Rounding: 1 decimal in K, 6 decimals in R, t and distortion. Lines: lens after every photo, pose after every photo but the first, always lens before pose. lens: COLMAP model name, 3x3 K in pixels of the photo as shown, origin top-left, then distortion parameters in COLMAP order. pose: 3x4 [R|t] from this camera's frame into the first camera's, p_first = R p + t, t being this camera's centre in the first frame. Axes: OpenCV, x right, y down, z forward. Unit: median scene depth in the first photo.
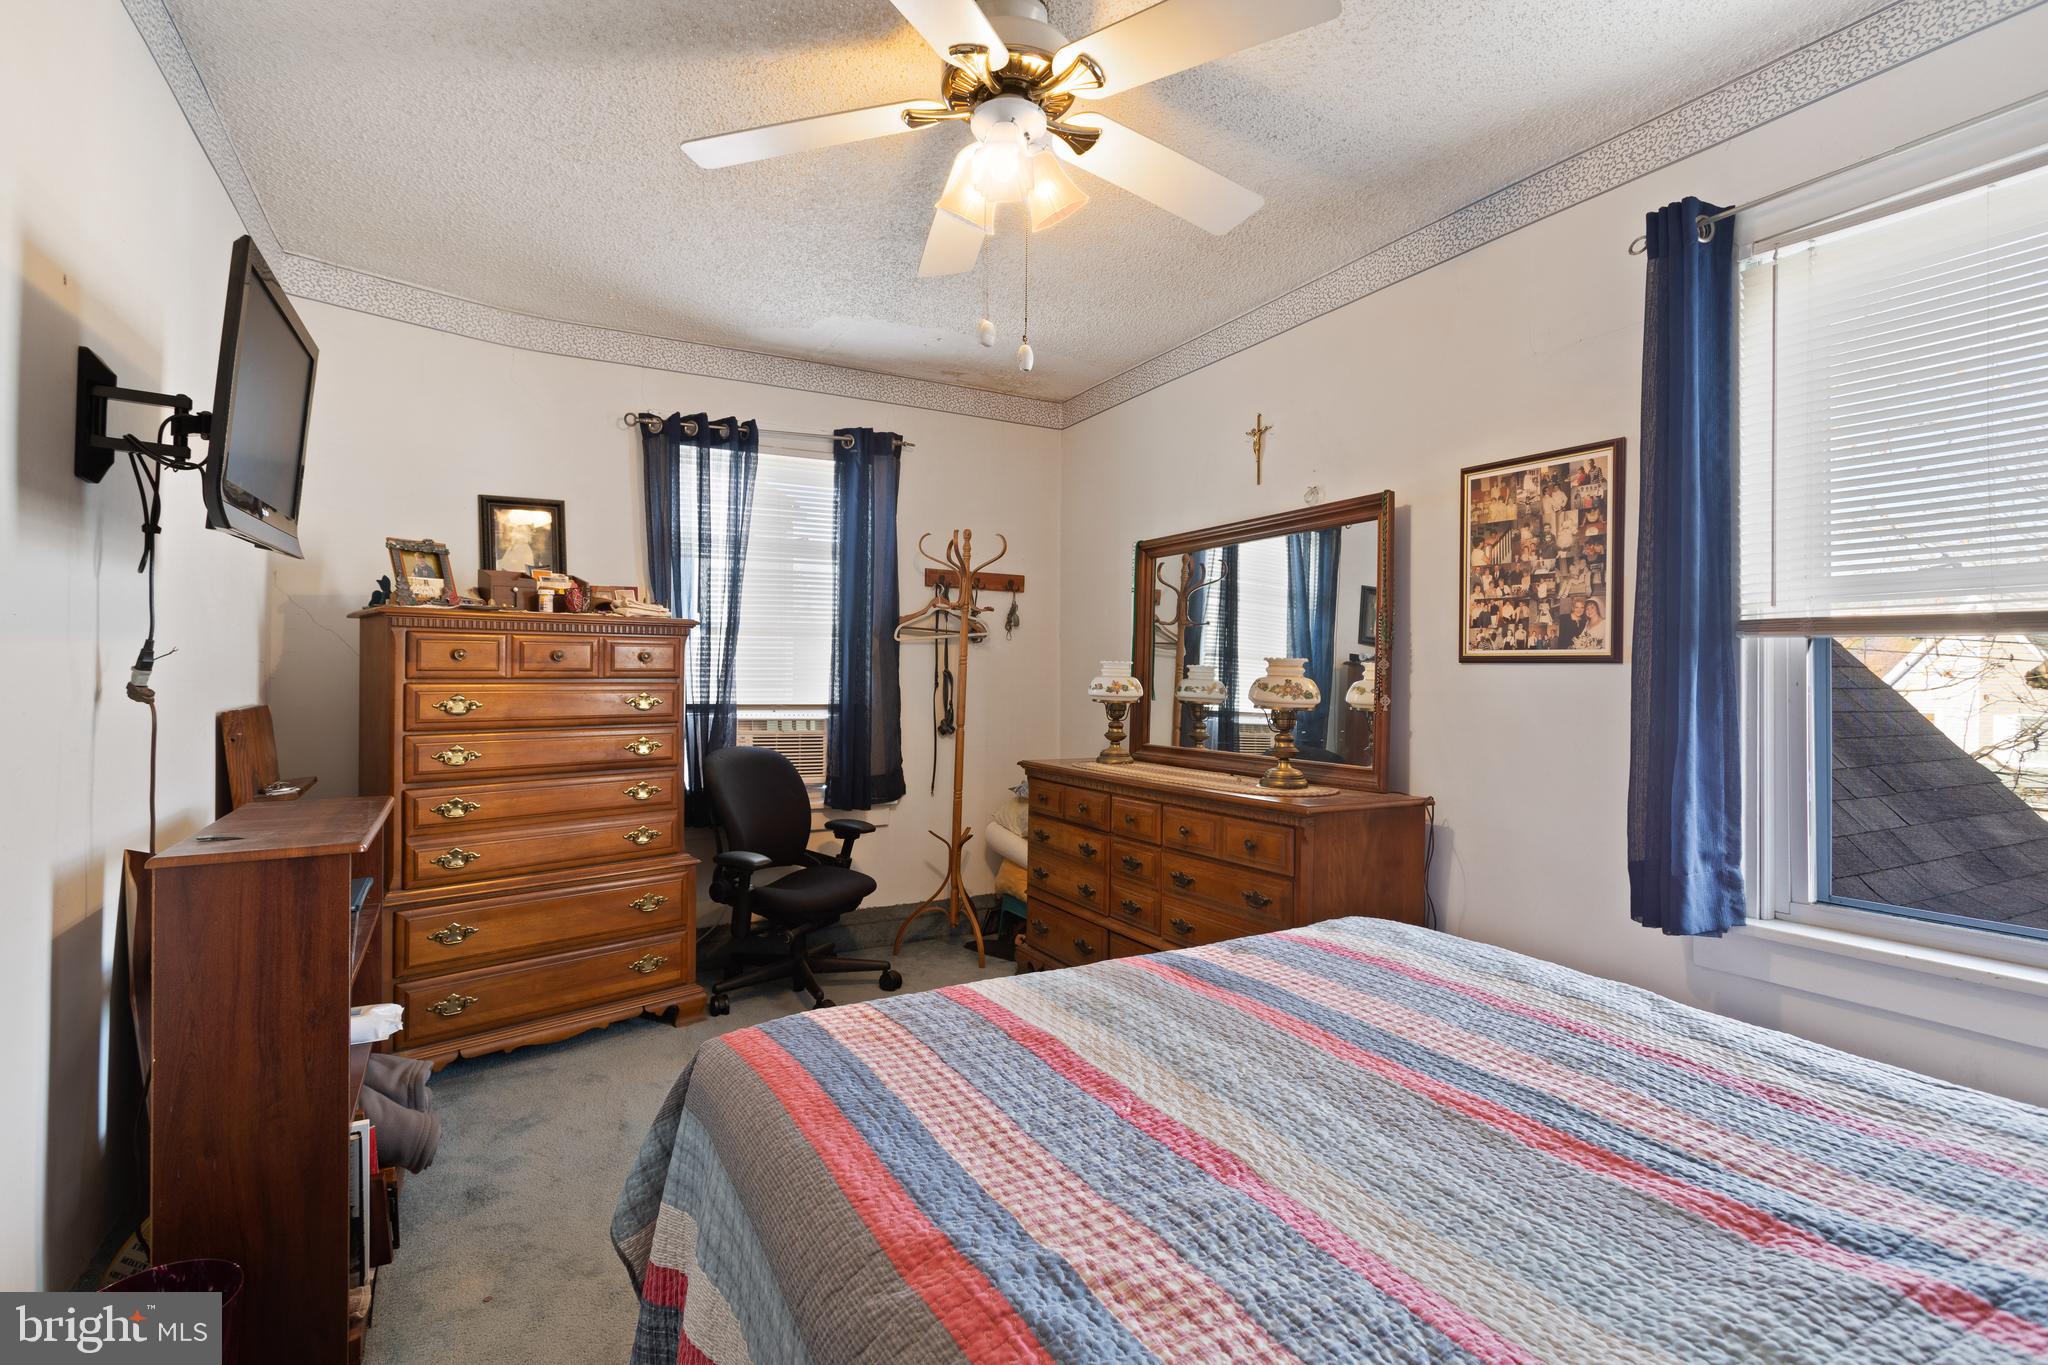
lens RADIAL K [[971.3, 0, 1018.0], [0, 971.3, 676.1], [0, 0, 1]] dist [-0.001921, 0.002100]
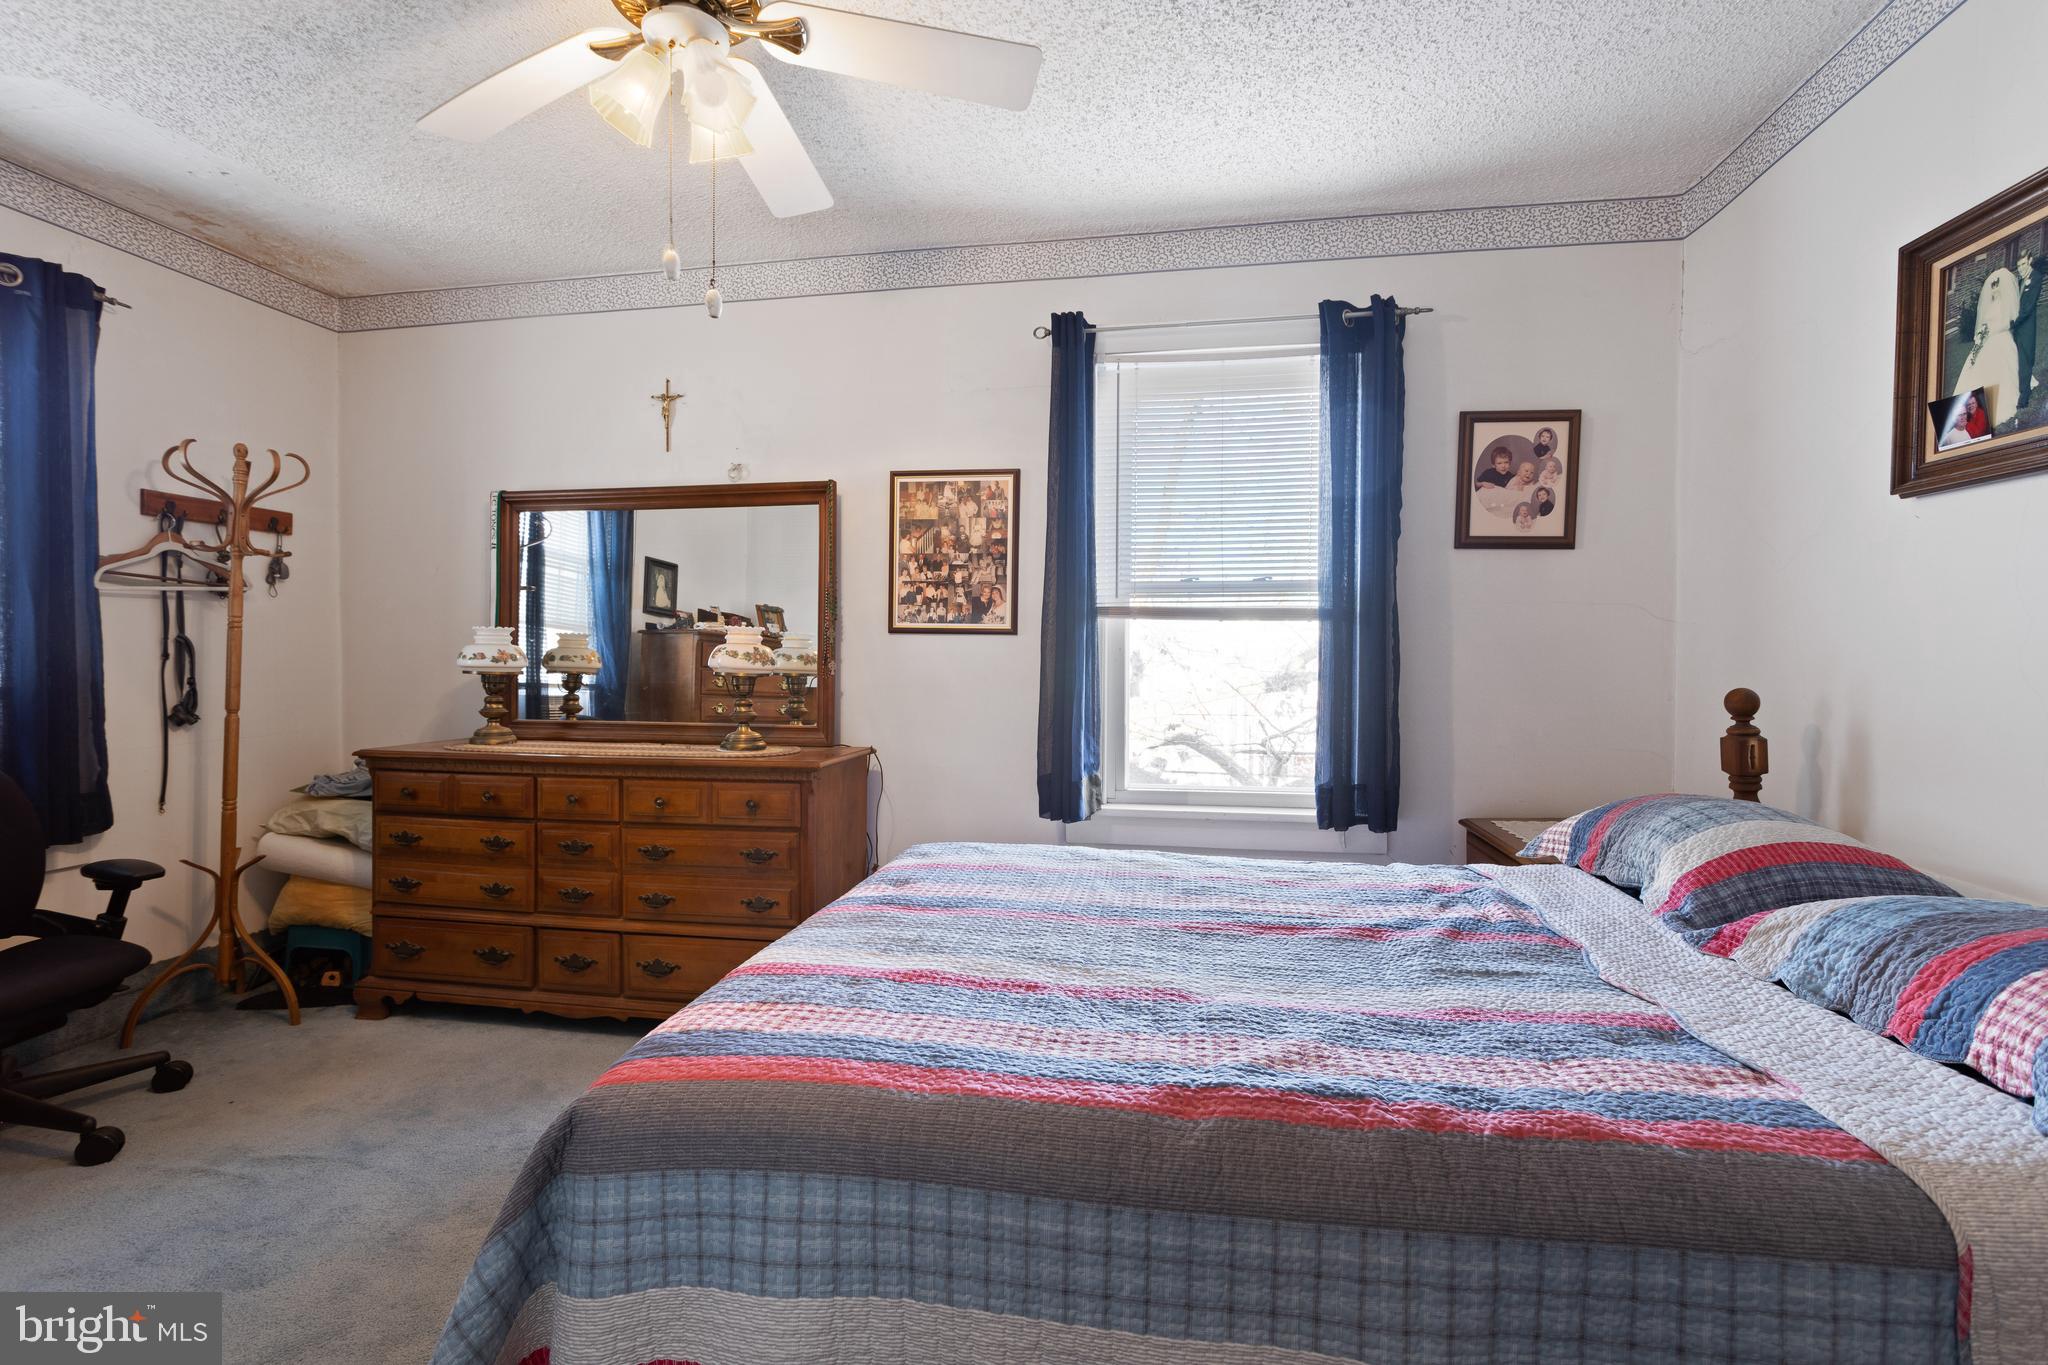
lens RADIAL K [[971.3, 0, 1003.2], [0, 971.3, 676.7], [0, 0, 1]] dist [-0.001921, 0.002100]
pose [[0.631204, -0.023992, 0.775246, -0.405504], [-0.000172, 0.999517, 0.031072, 0.003099], [-0.775617, -0.019746, 0.630895, 0.133299]]
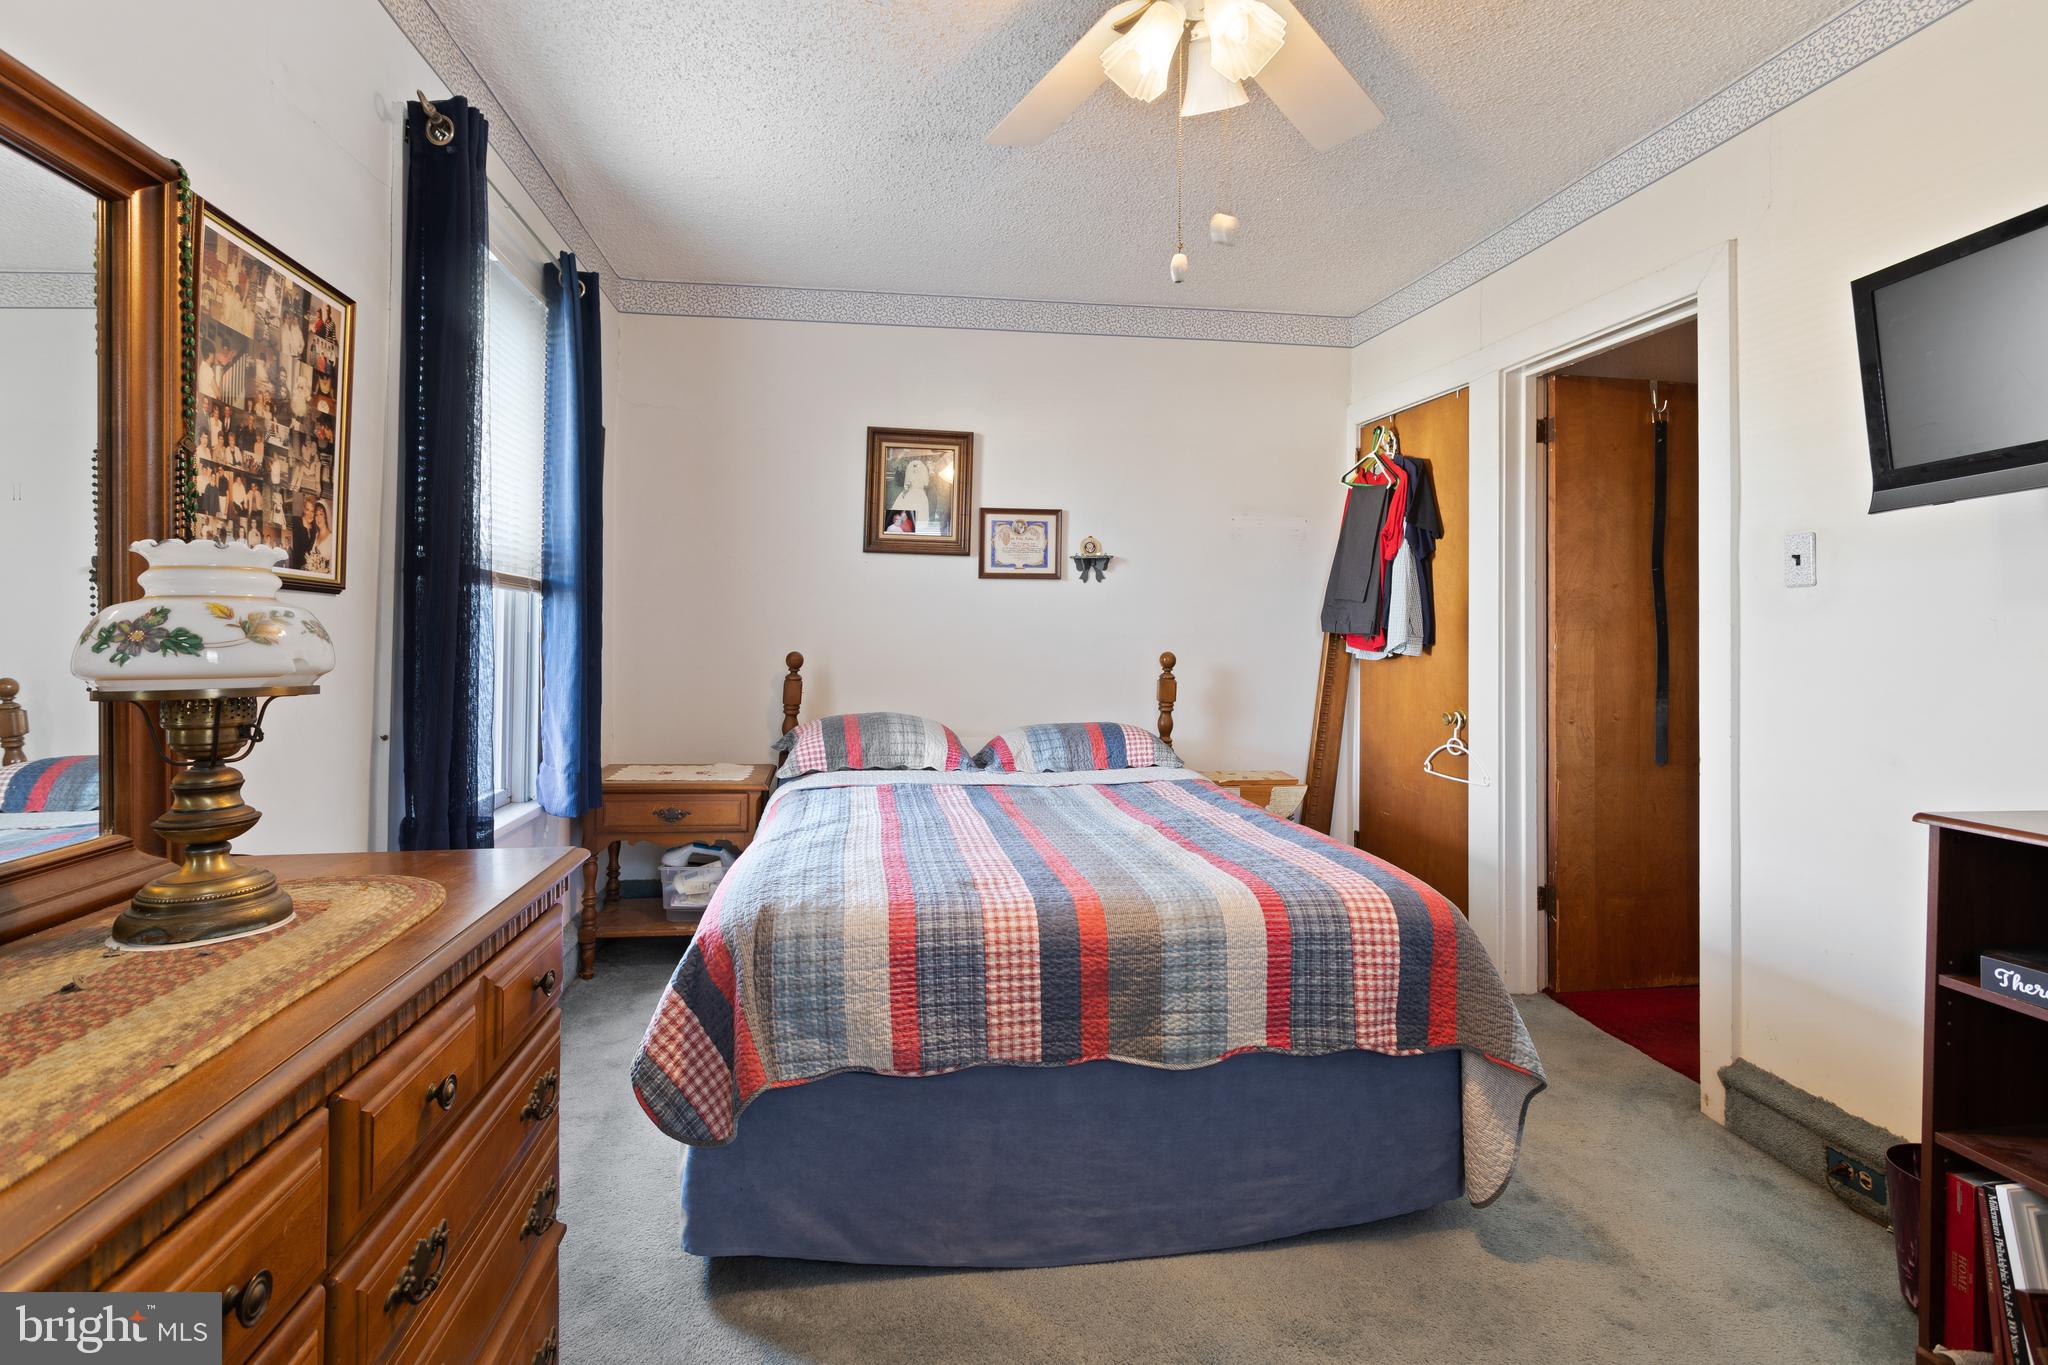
lens RADIAL K [[971.3, 0, 1006.2], [0, 971.3, 631.3], [0, 0, 1]] dist [-0.001921, 0.002100]
pose [[-0.933511, -0.014182, 0.358267, -0.120170], [-0.015702, 0.999876, -0.001334, 0.007634], [-0.358204, -0.006870, -0.933618, 1.355586]]
